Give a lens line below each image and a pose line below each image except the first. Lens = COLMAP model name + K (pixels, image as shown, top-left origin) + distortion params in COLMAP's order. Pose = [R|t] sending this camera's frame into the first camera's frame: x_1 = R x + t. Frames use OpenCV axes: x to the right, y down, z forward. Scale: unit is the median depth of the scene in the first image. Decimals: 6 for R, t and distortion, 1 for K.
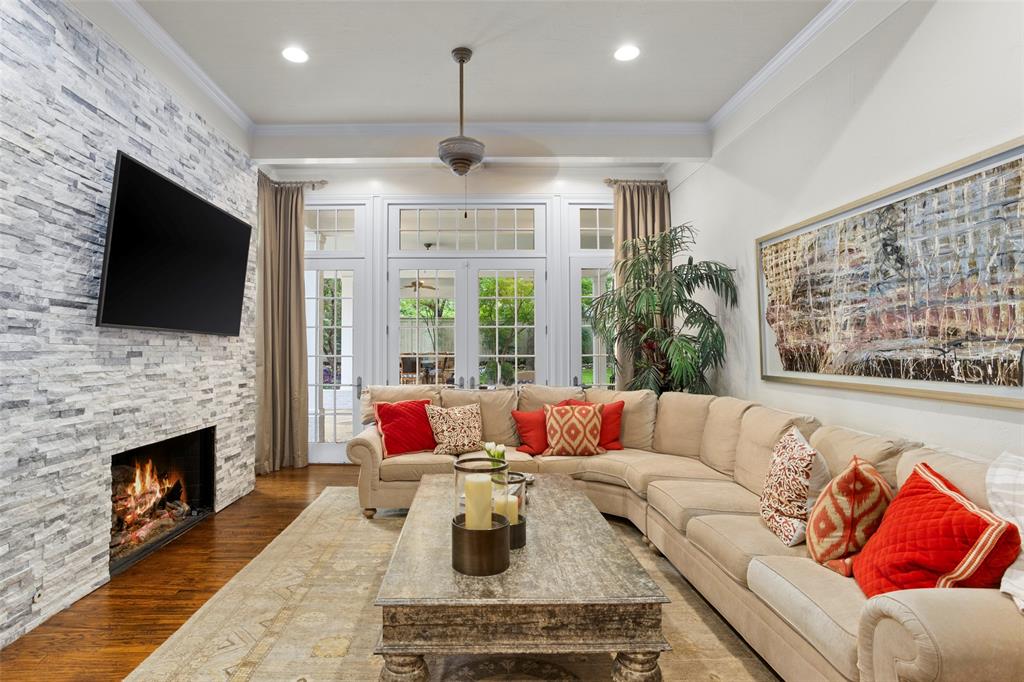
lens RADIAL K [[526.1, 0, 482.3], [0, 526.1, 336.9], [0, 0, 1]] dist [-0.012290, 0.011392]
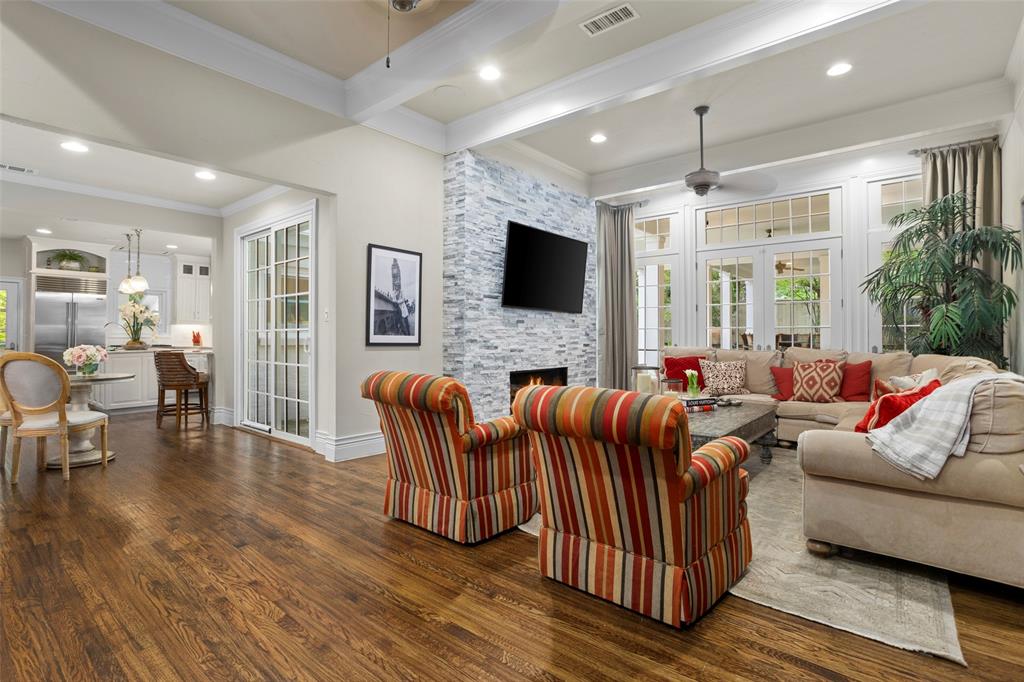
lens RADIAL K [[493.8, 0, 514.8], [0, 493.8, 332.5], [0, 0, 1]] dist [-0.012077, 0.002058]
pose [[0.778601, -0.003571, -0.627509, 0.360158], [0.015670, 0.999783, 0.013753, 0.037184], [0.627324, -0.020541, 0.778488, -0.333020]]
